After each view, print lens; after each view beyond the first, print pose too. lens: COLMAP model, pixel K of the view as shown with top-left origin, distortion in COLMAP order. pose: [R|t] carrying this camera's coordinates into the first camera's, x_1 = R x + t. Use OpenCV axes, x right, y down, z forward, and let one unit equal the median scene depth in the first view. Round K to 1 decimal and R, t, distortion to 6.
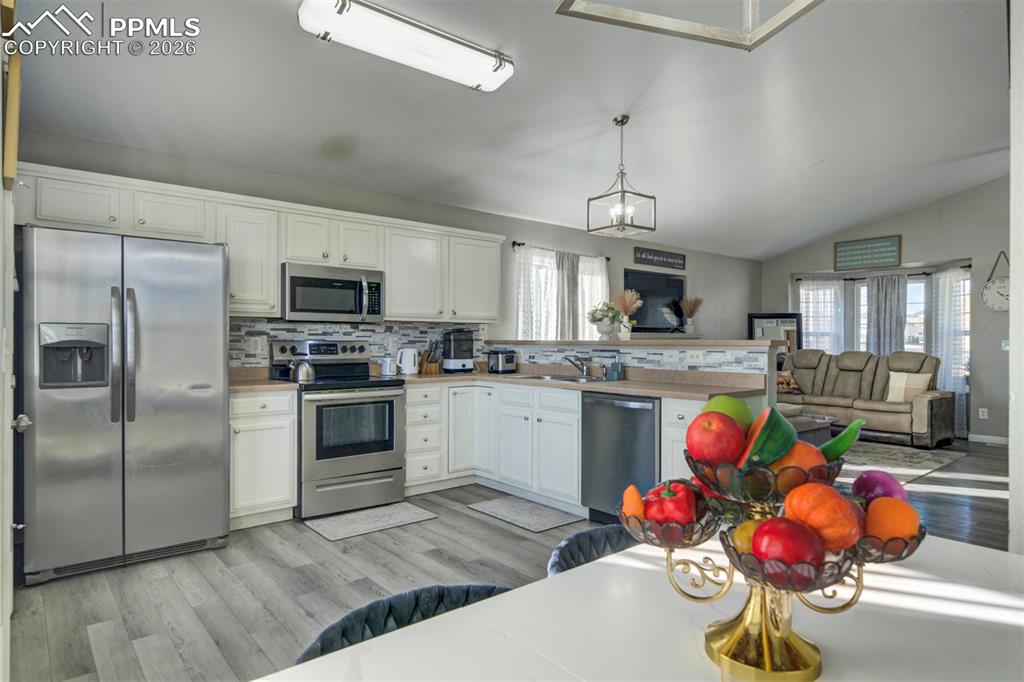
lens RADIAL K [[595.2, 0, 512.1], [0, 595.2, 341.7], [0, 0, 1]] dist [-0.000102, -0.000289]
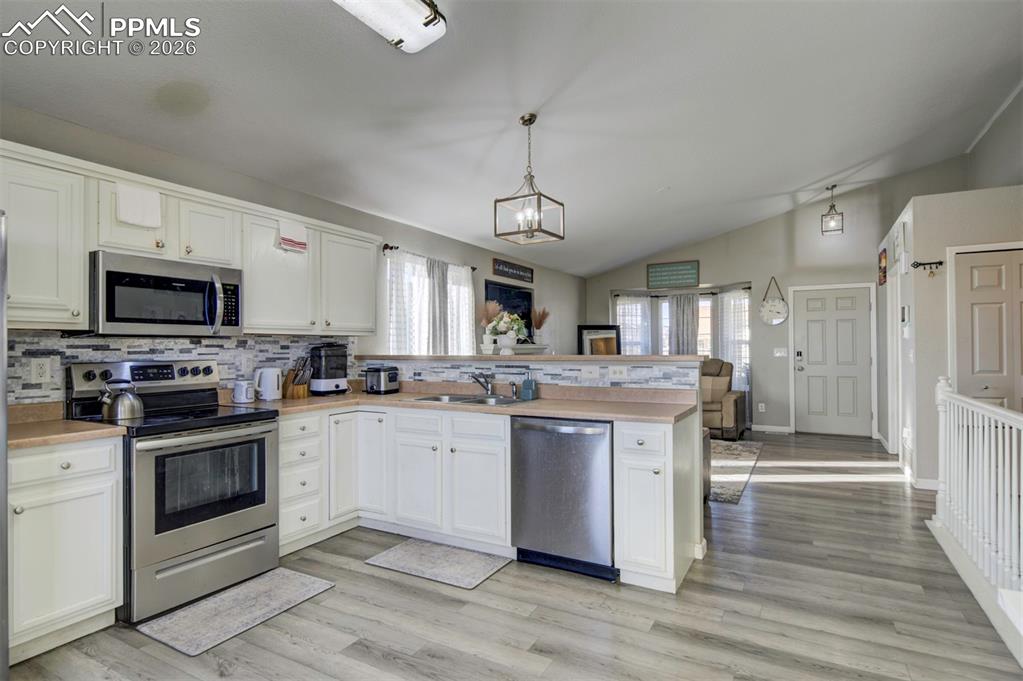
lens RADIAL K [[536.9, 0, 512.5], [0, 536.9, 341.2], [0, 0, 1]] dist [-0.006598, -0.001364]
pose [[0.931295, -0.004698, 0.364236, -0.147538], [0.009266, 0.999899, -0.010795, -0.015487], [-0.364149, 0.013428, 0.931244, 0.230717]]
